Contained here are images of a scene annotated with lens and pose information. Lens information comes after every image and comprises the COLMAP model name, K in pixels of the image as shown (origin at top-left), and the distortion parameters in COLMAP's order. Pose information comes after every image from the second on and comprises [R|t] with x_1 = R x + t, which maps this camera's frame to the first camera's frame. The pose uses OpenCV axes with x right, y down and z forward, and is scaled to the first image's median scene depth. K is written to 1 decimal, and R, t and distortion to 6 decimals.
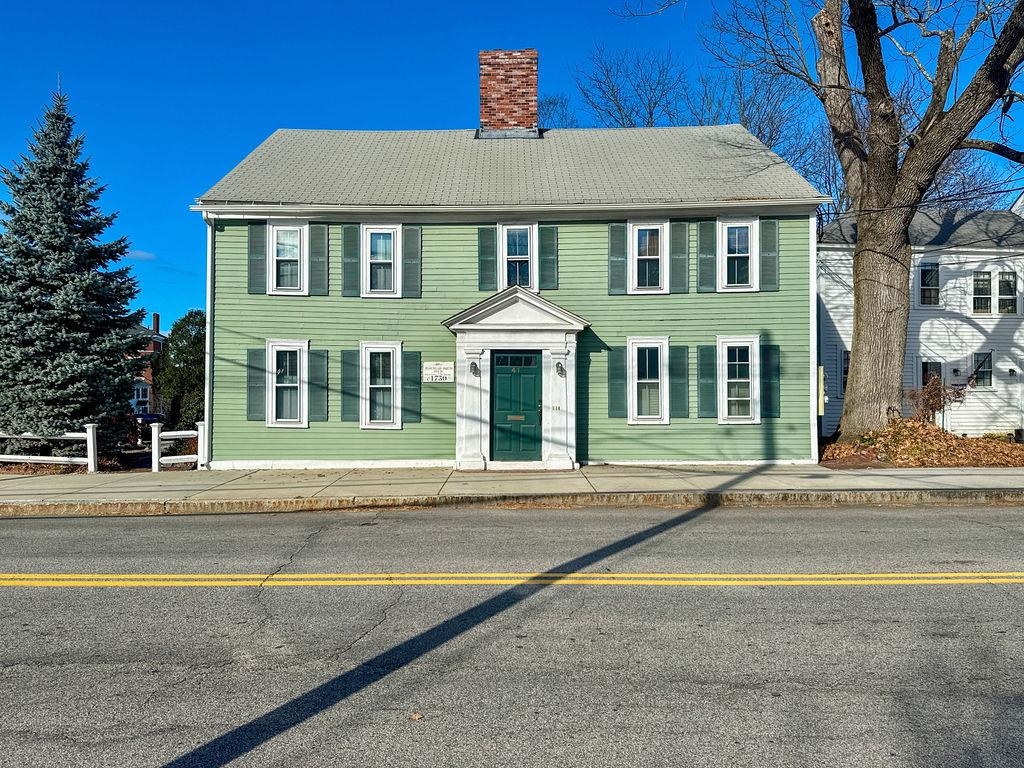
lens RADIAL K [[723.9, 0, 512.0], [0, 723.9, 384.0], [0, 0, 1]] dist [0.087398, -0.123773]
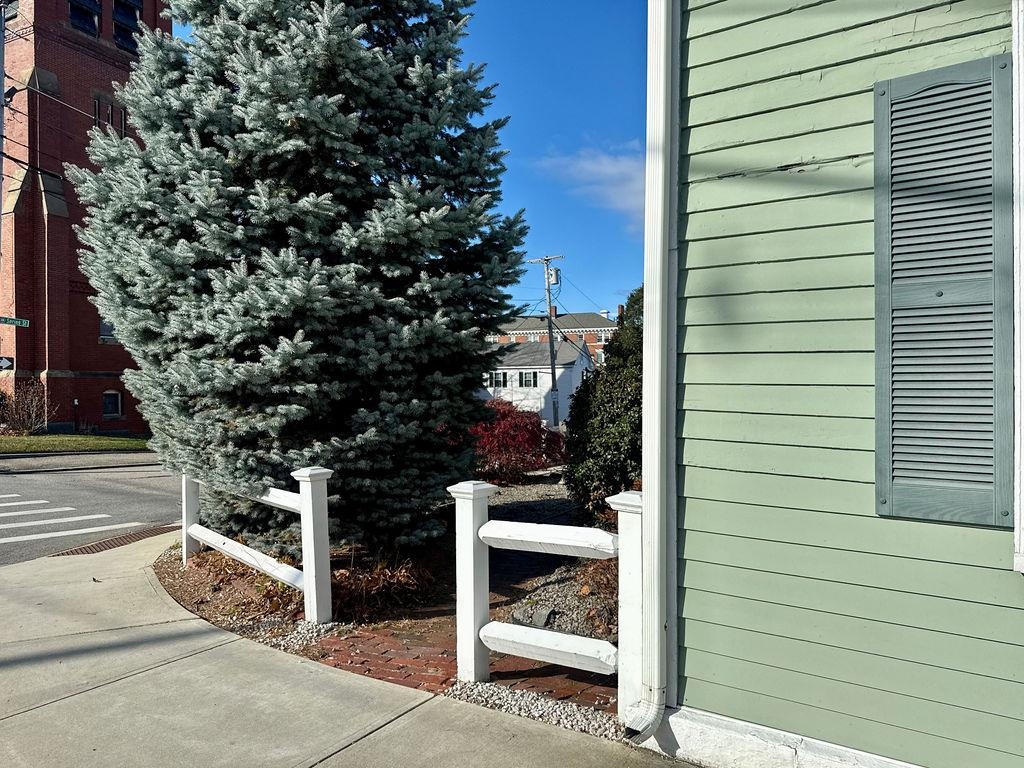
lens RADIAL K [[723.9, 0, 512.0], [0, 723.9, 384.0], [0, 0, 1]] dist [0.087398, -0.123773]
pose [[0.825210, -0.003971, -0.564813, -0.326909], [0.011072, 0.999897, 0.009147, 0.016420], [0.564718, -0.013802, 0.825168, 0.792119]]
